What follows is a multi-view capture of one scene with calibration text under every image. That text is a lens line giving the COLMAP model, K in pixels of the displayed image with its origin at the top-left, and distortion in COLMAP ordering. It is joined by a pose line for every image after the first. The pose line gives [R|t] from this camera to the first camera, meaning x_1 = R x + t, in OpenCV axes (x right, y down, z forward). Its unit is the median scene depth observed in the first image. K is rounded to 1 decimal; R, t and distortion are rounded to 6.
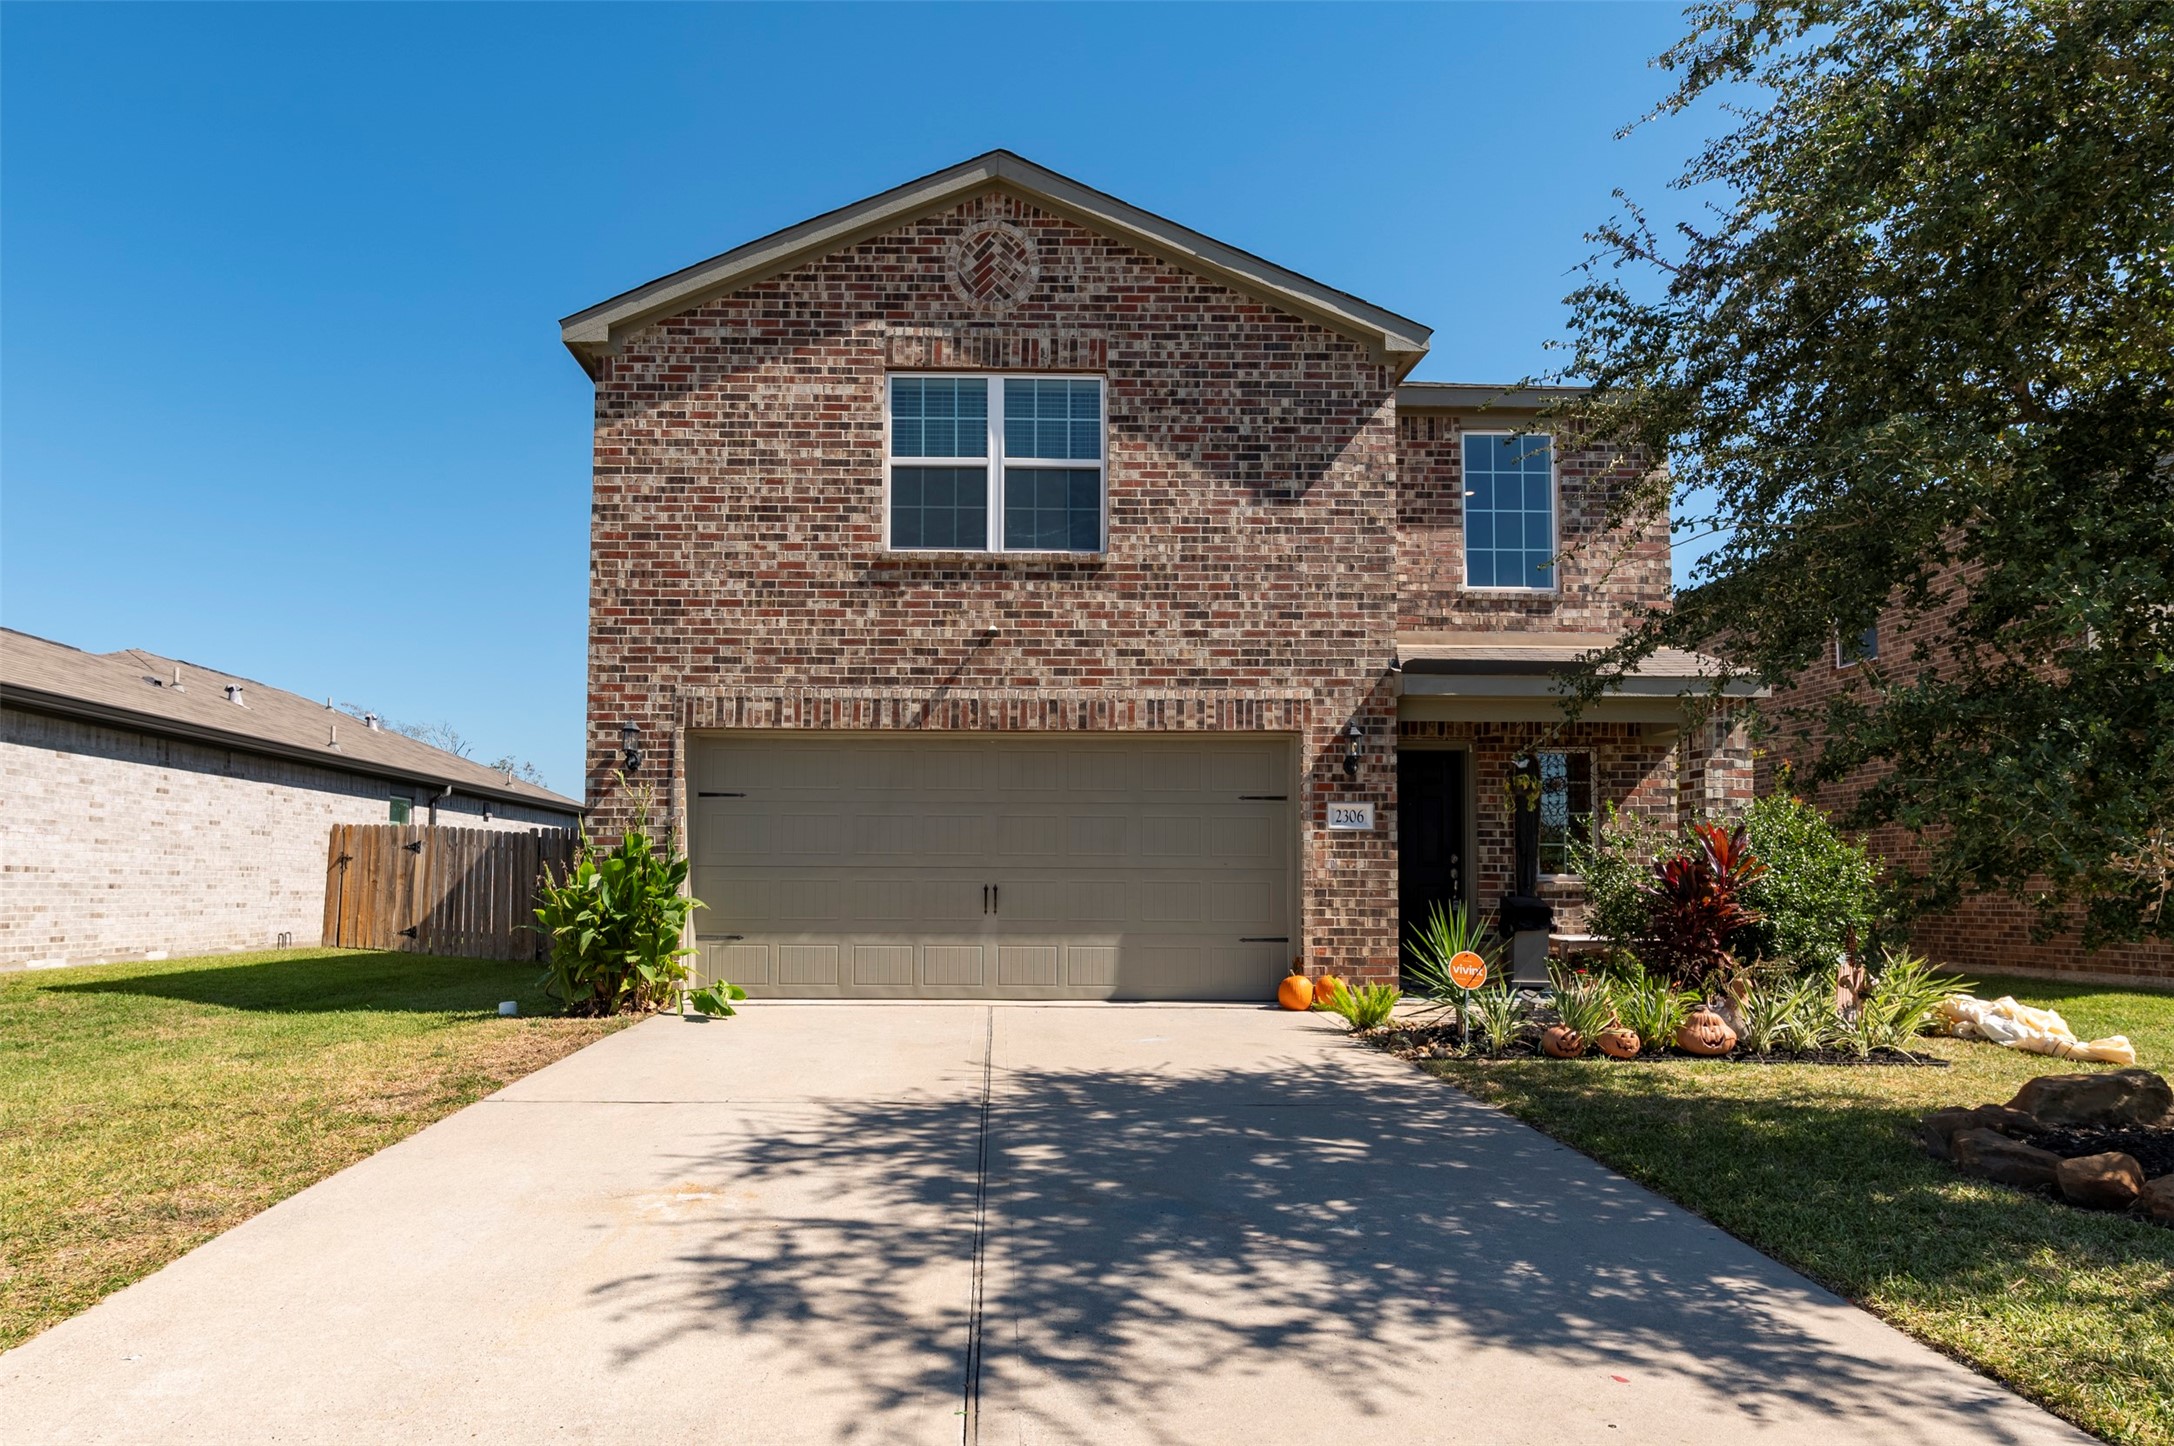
lens RADIAL K [[1303.7, 0, 1085.8], [0, 1303.7, 830.2], [0, 0, 1]] dist [0.000896, -0.000220]
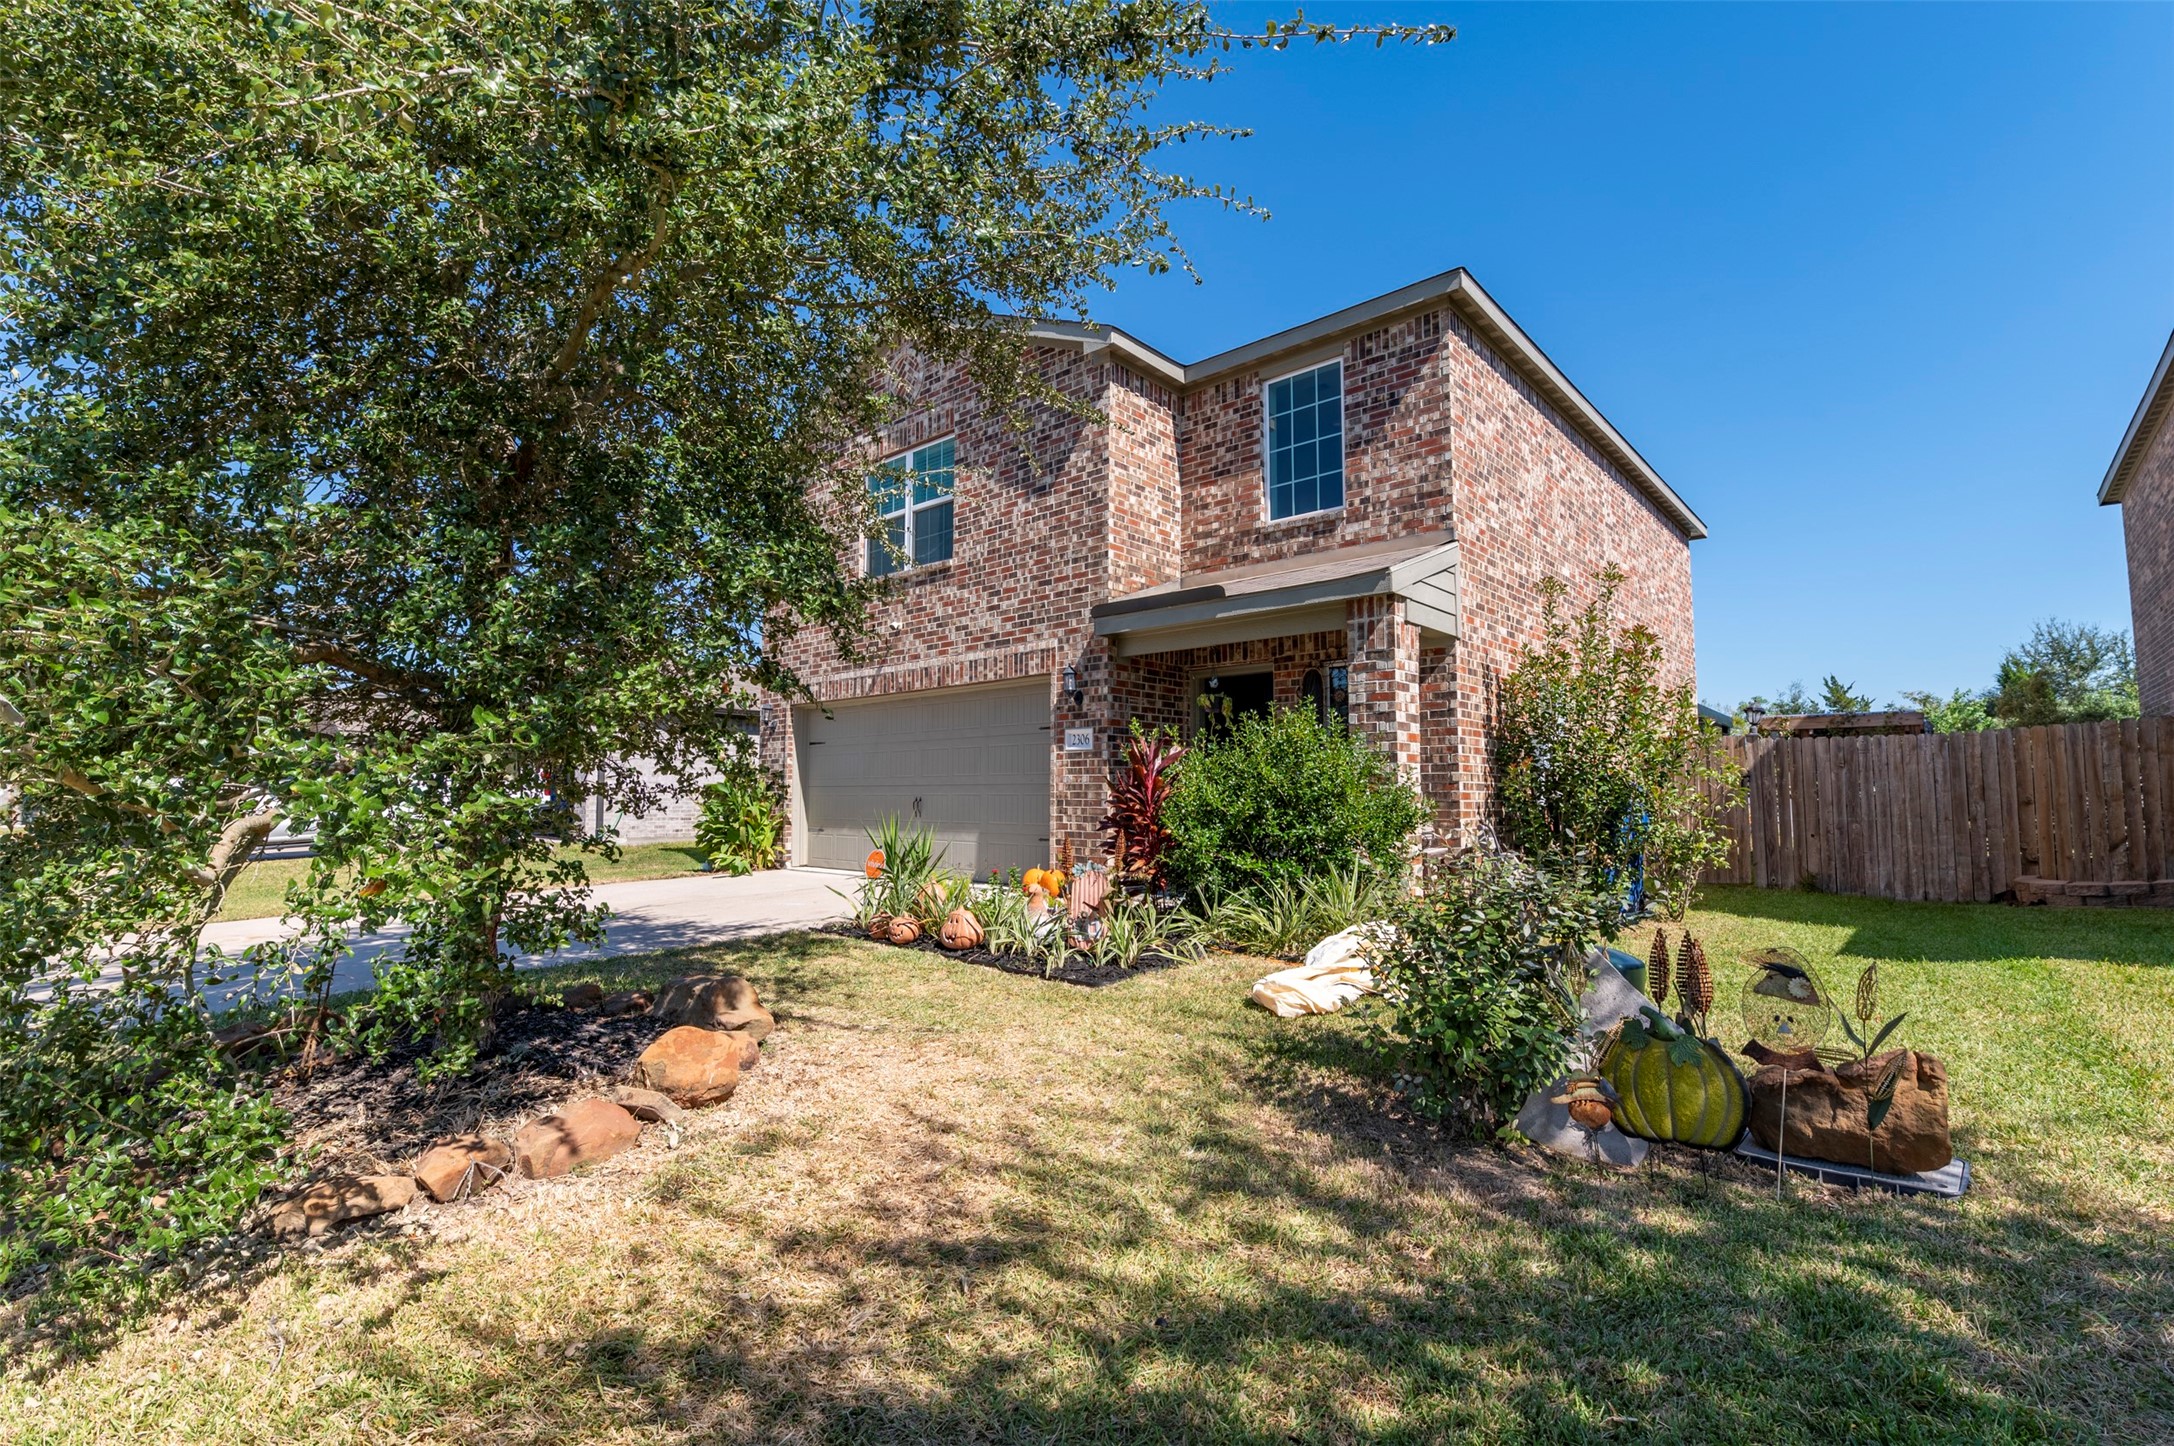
lens RADIAL K [[984.3, 0, 1087.0], [0, 984.3, 723.0], [0, 0, 1]] dist [-0.000788, -0.000022]
pose [[0.721322, -0.056286, -0.690309, 0.838527], [0.033891, 0.998367, -0.045990, 0.016357], [0.691770, 0.009778, 0.722052, 0.340296]]
